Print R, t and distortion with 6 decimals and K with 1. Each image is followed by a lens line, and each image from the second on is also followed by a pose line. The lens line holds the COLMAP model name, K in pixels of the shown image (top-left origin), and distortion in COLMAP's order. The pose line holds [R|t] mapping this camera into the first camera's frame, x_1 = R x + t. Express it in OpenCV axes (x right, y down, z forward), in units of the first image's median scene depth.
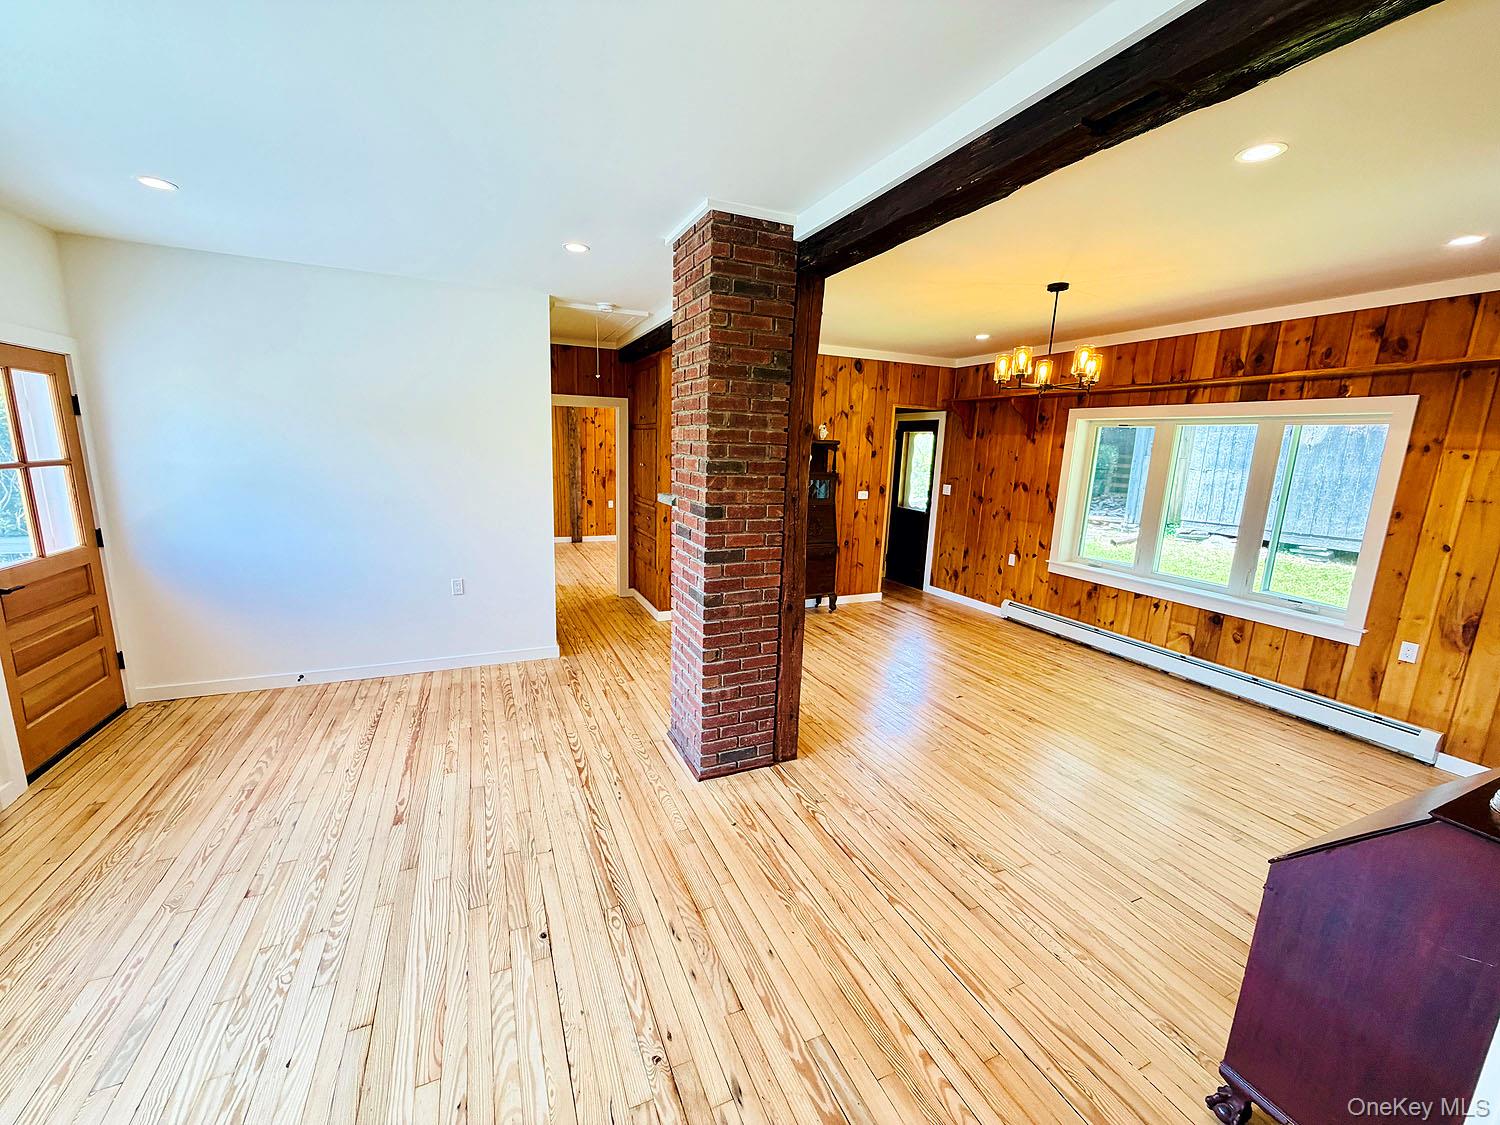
lens RADIAL K [[599.9, 0, 746.4], [0, 599.9, 558.7], [0, 0, 1]] dist [0.000275, -0.000308]
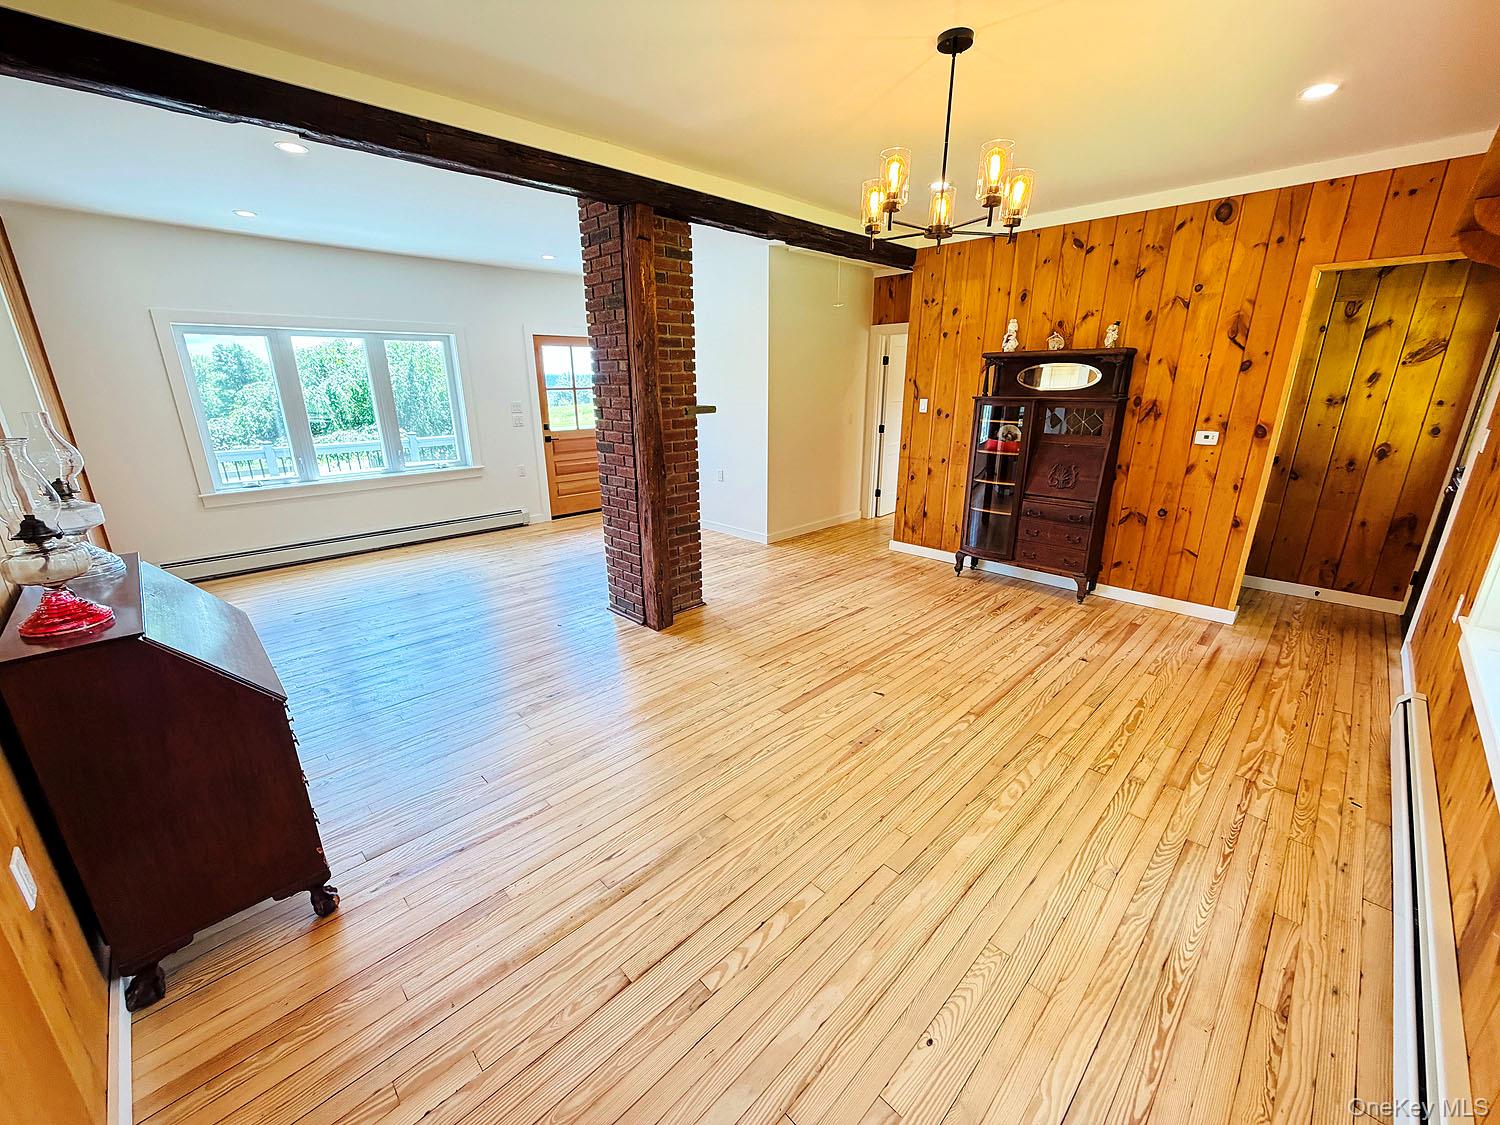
lens RADIAL K [[599.9, 0, 746.4], [0, 599.9, 558.7], [0, 0, 1]] dist [0.000275, -0.000308]
pose [[0.345949, 0.236981, -0.907832, 0.641605], [-0.158135, 0.968462, 0.192546, -0.033763], [0.924831, 0.076949, 0.372514, 0.382671]]
